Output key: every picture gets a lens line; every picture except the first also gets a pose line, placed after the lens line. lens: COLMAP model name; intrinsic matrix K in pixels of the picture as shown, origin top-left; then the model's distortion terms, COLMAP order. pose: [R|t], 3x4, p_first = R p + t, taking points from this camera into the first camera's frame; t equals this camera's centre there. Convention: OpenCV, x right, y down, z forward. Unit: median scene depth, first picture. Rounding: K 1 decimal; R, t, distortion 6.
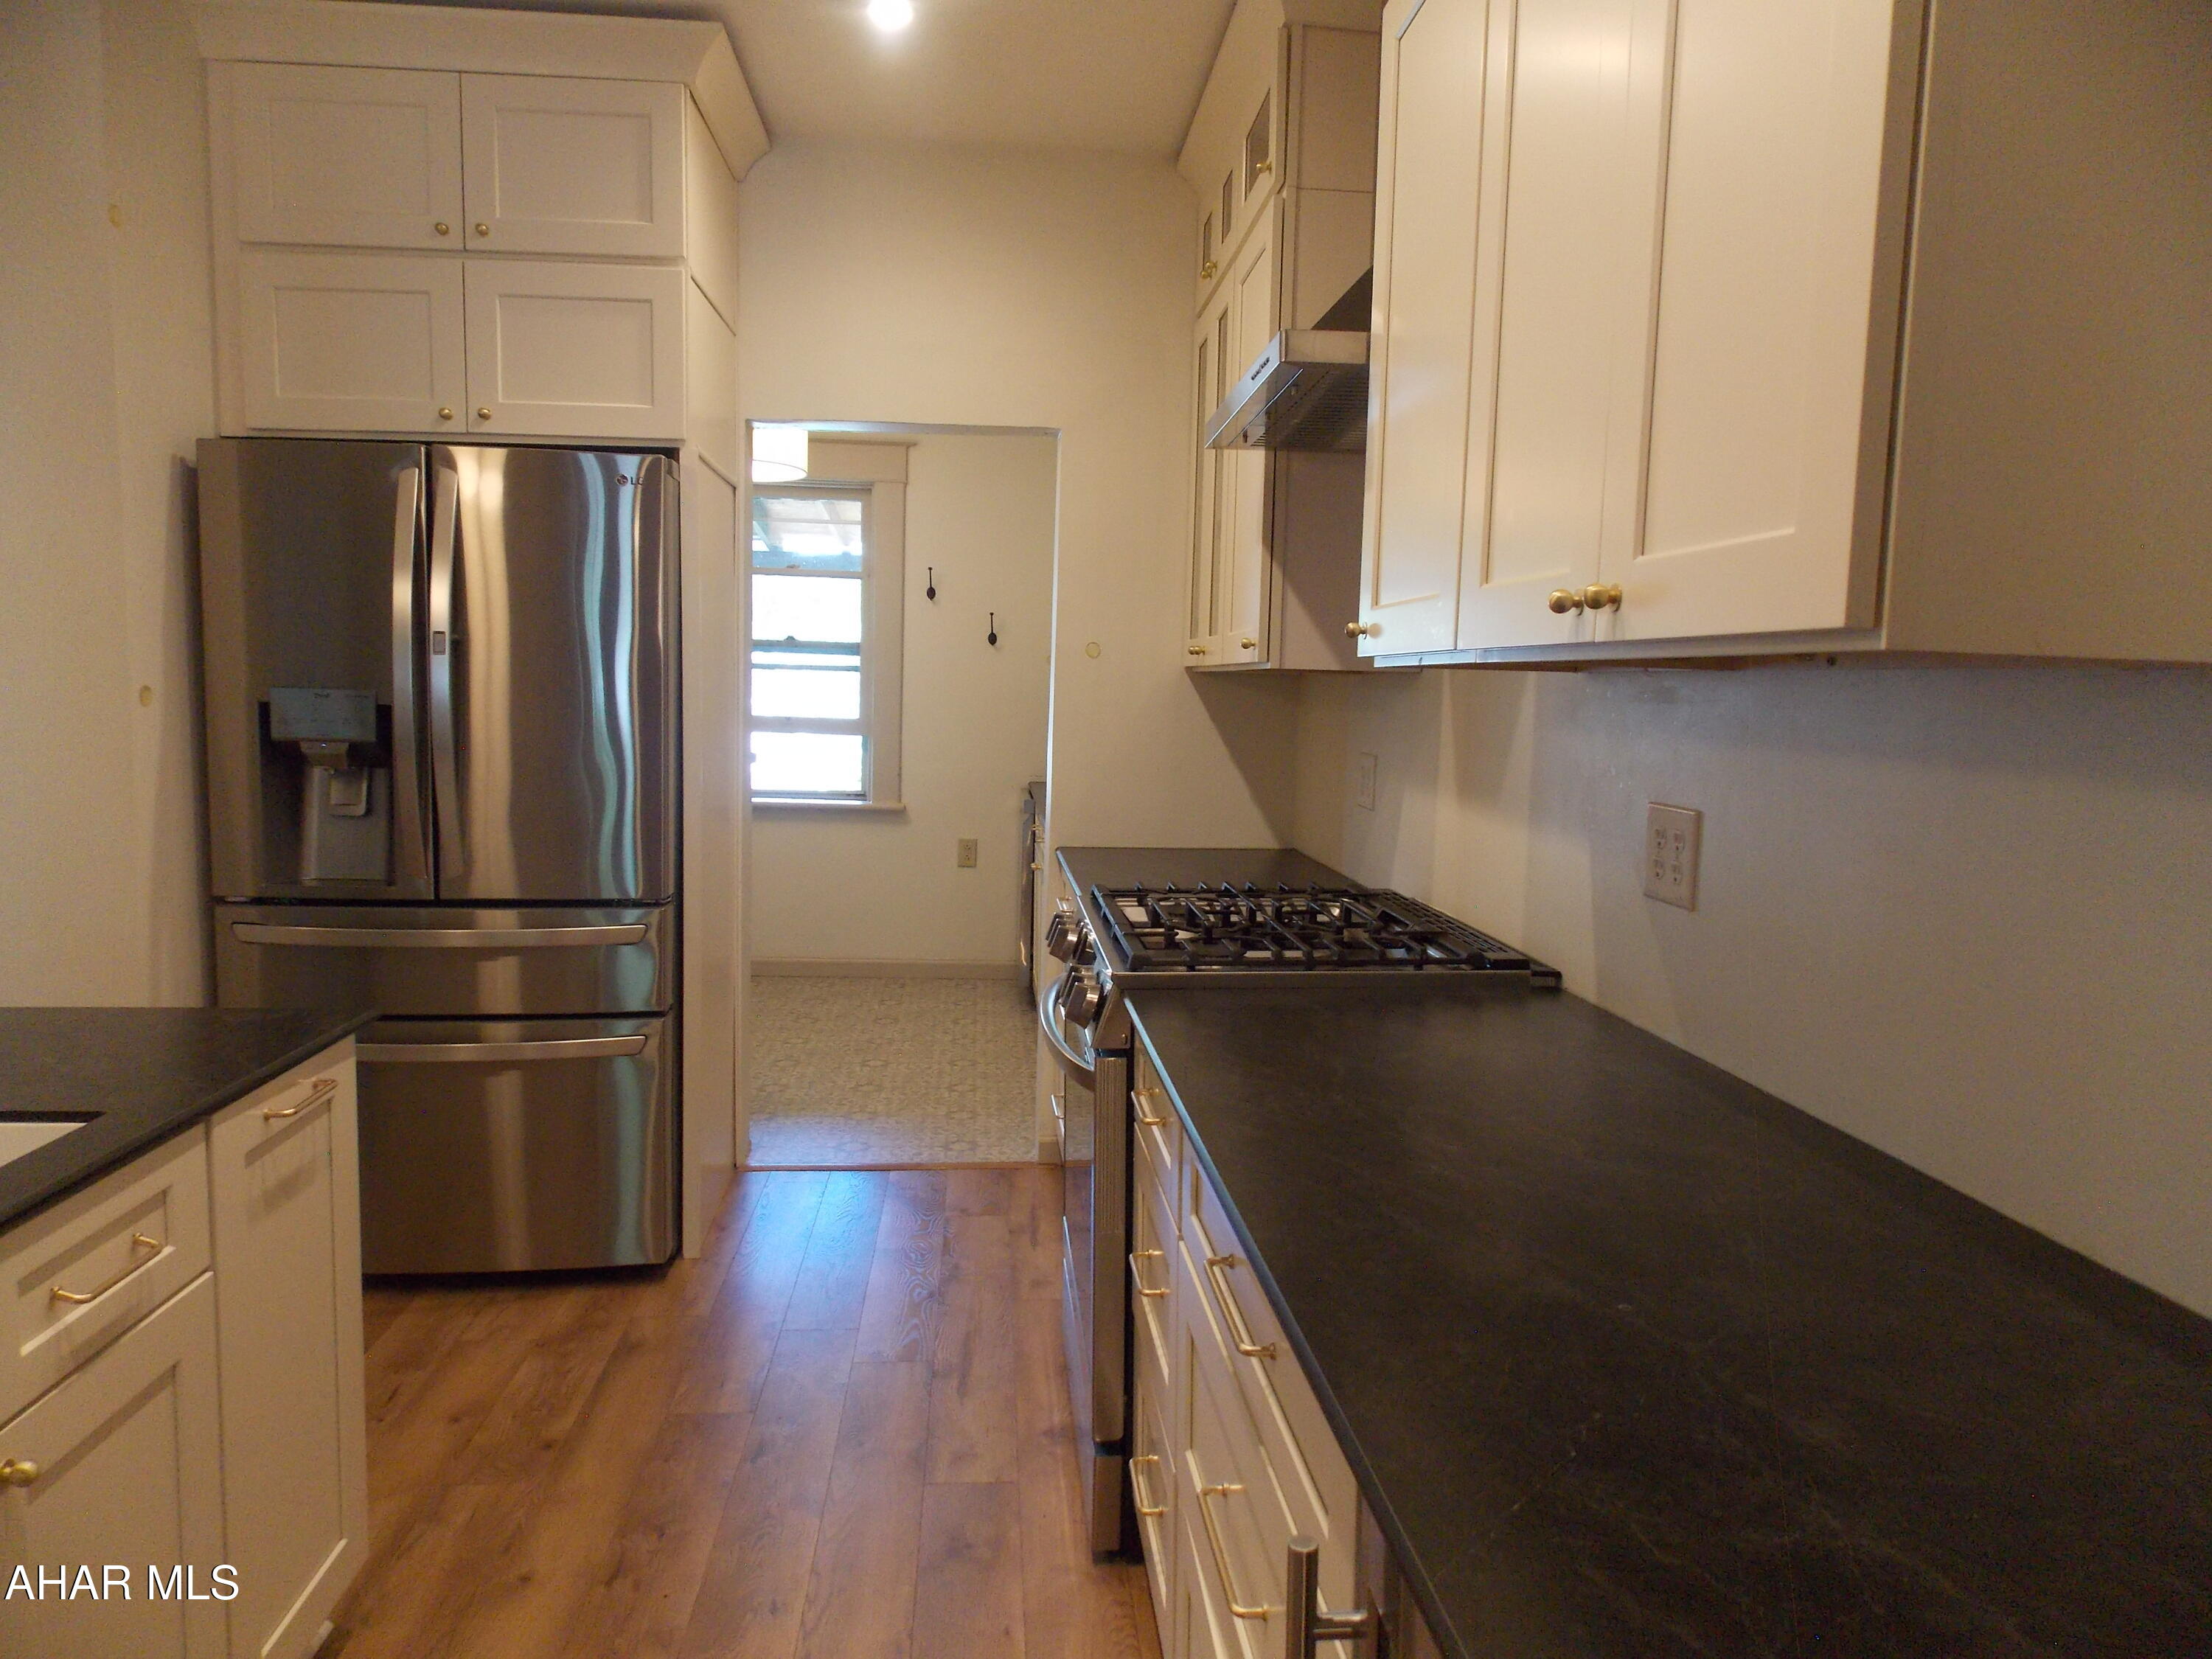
lens RADIAL K [[1467.2, 0, 1107.5], [0, 1467.2, 816.9], [0, 0, 1]] dist [0.000291, -0.001882]
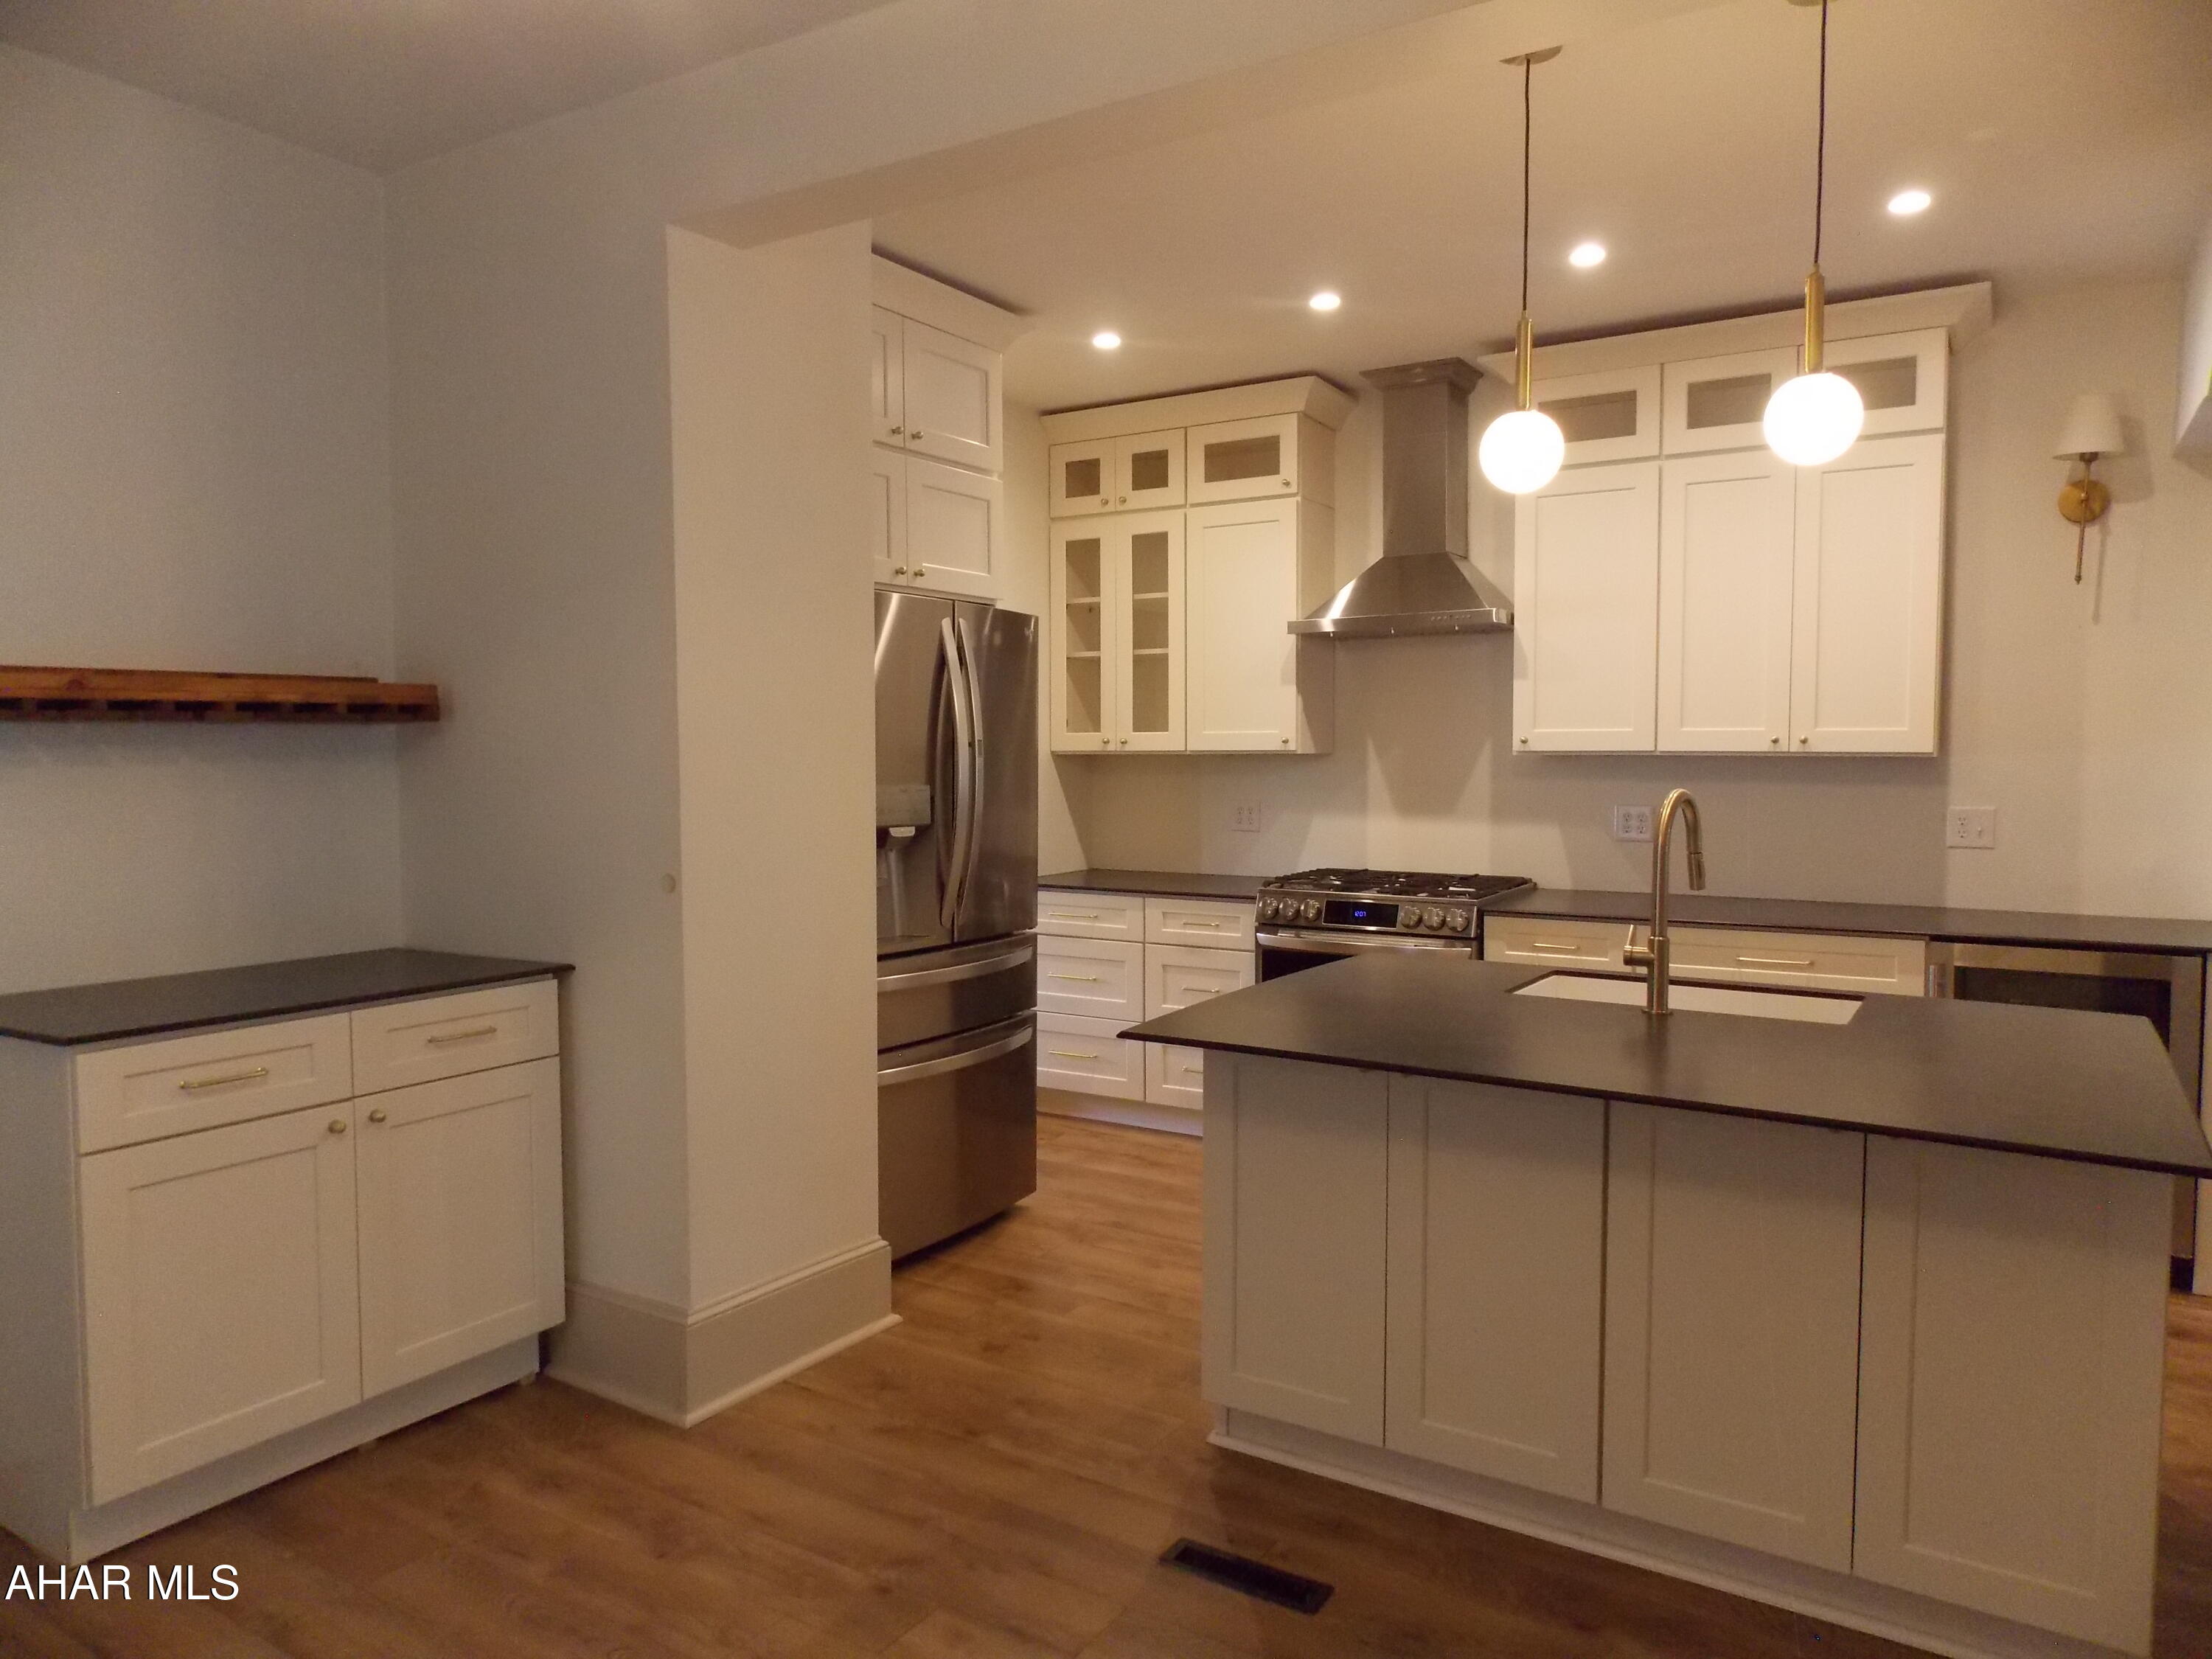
lens RADIAL K [[1458.6, 0, 1110.4], [0, 1458.6, 813.7], [0, 0, 1]] dist [-0.001524, 0.001242]
pose [[0.601878, -0.053840, 0.796771, -1.412851], [0.086329, 0.996264, 0.002108, -0.049762], [-0.793908, 0.067516, 0.604277, 0.092956]]
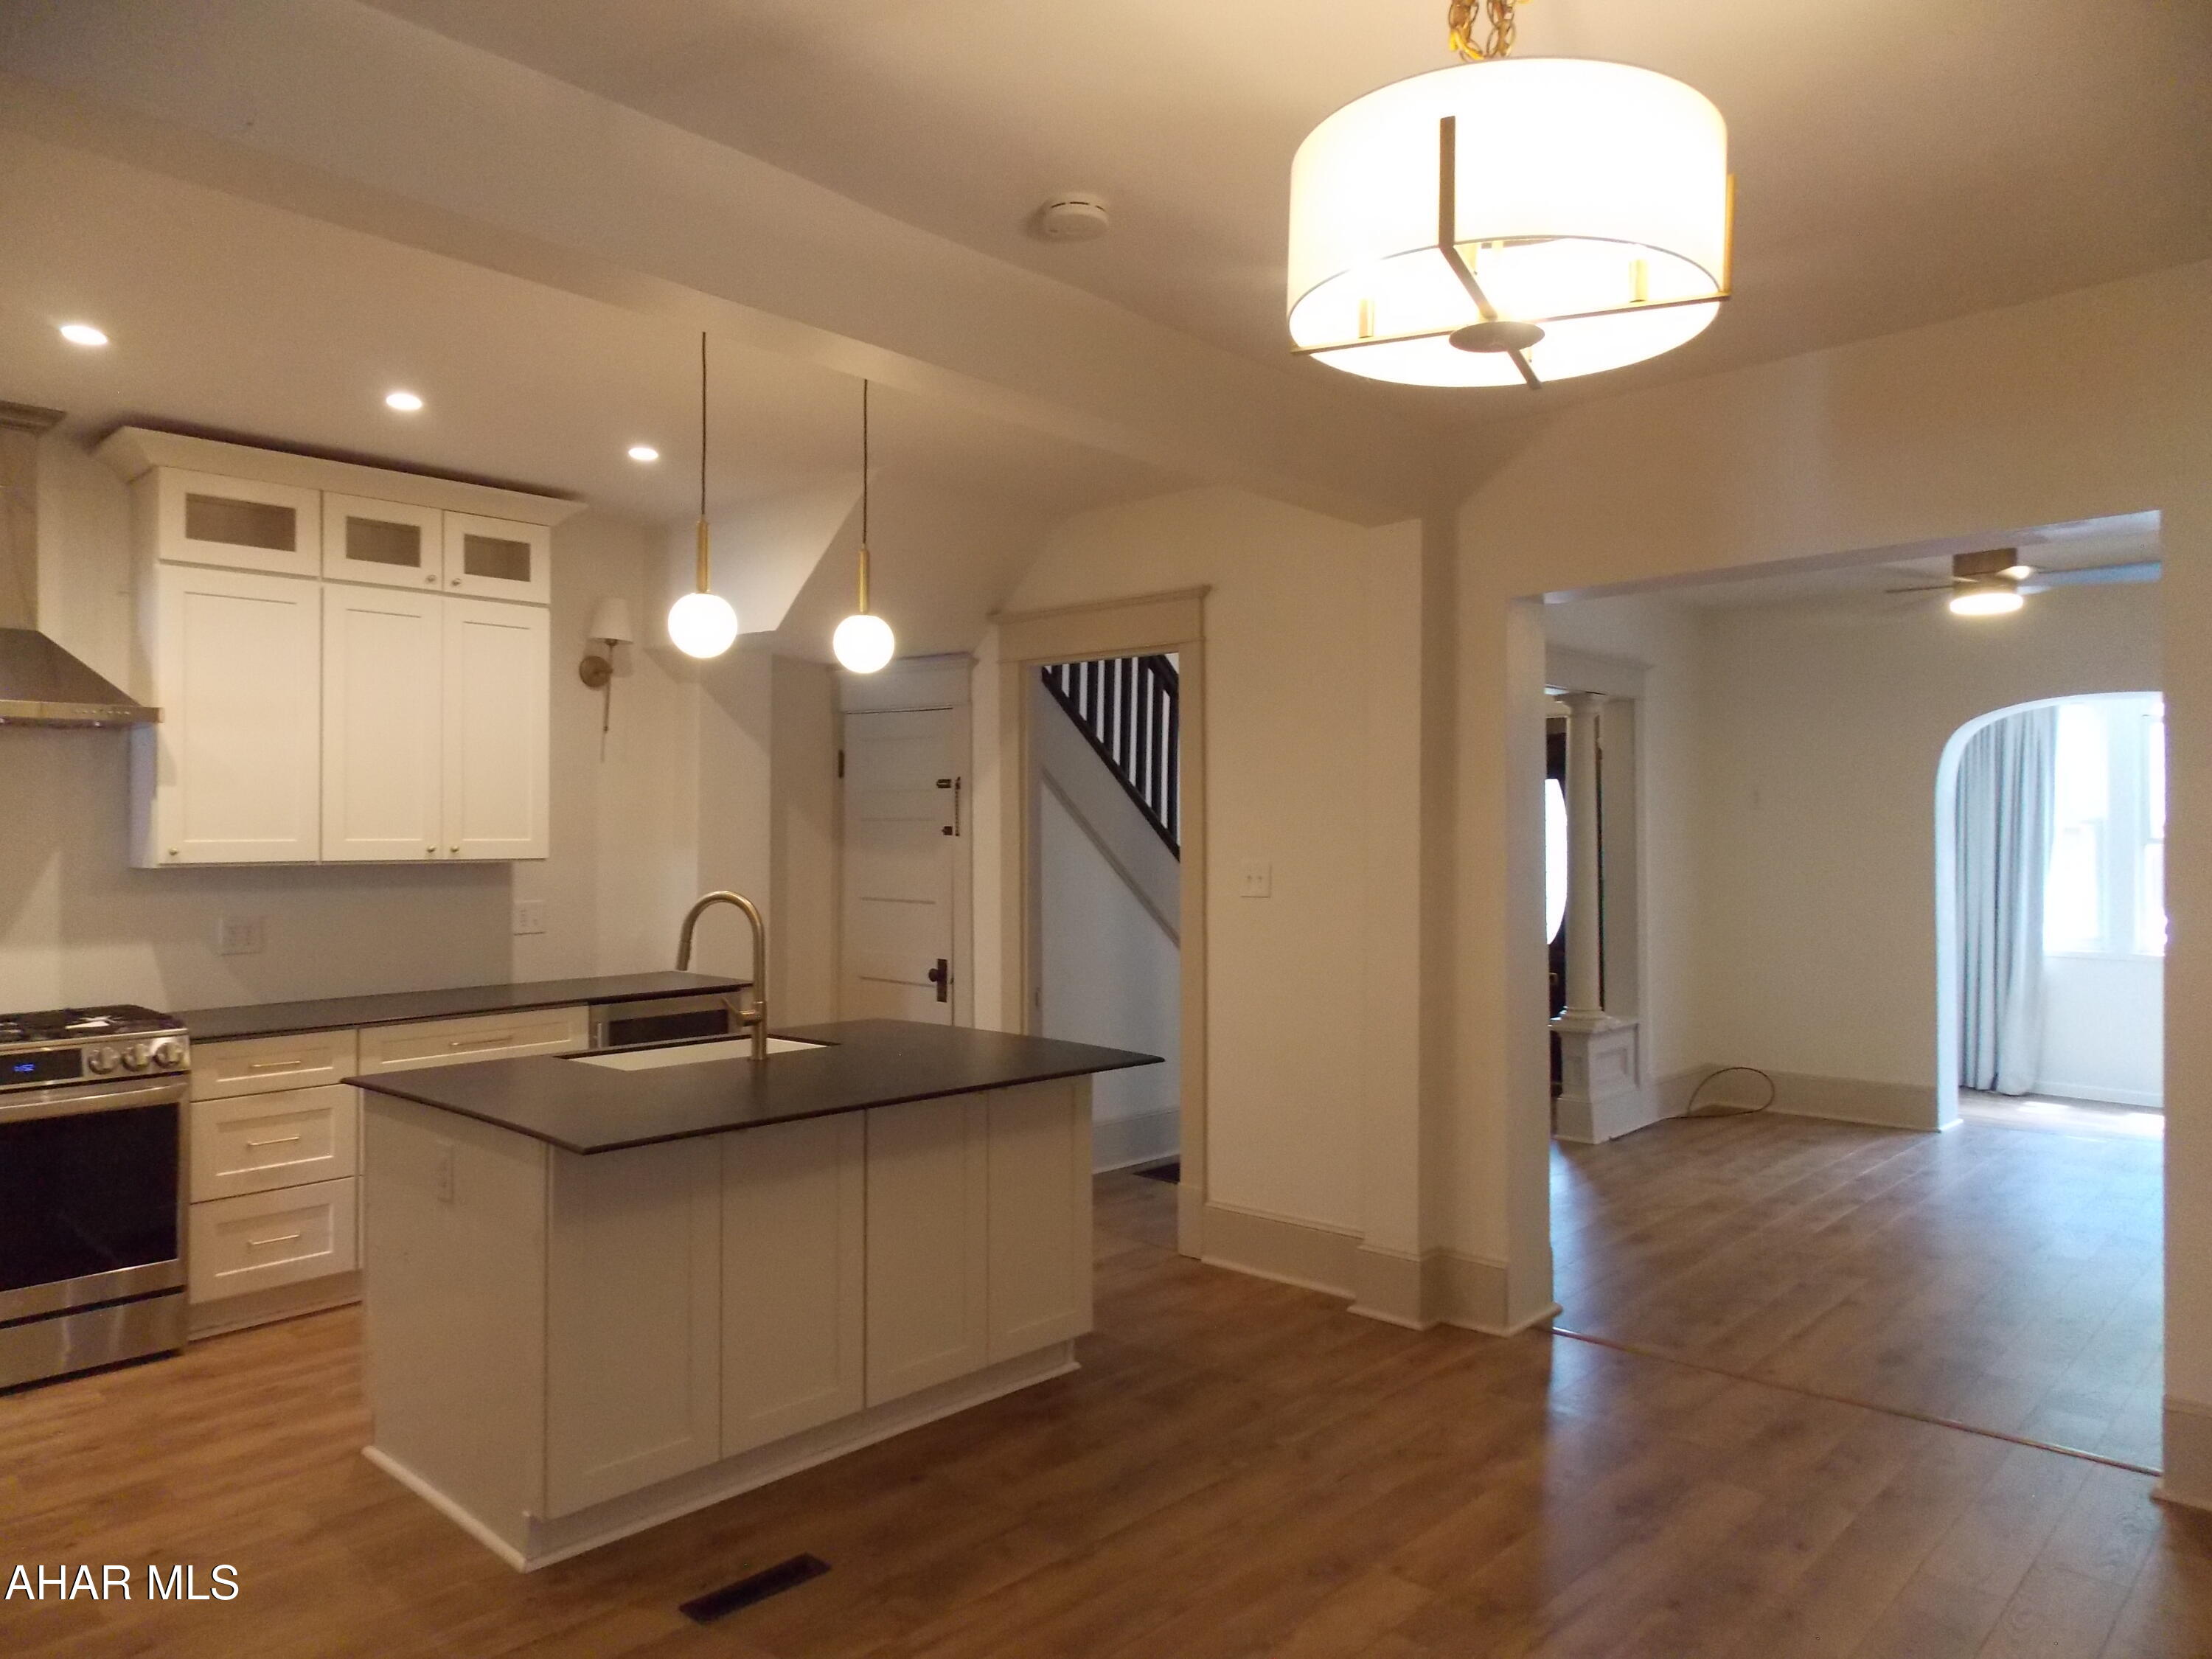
lens RADIAL K [[1467.2, 0, 1107.5], [0, 1467.2, 816.9], [0, 0, 1]] dist [0.000291, -0.001882]
pose [[-0.664703, -0.005116, 0.747090, -1.589956], [0.063228, 0.996004, 0.063075, -0.154691], [-0.744428, 0.089163, -0.661723, 0.958340]]
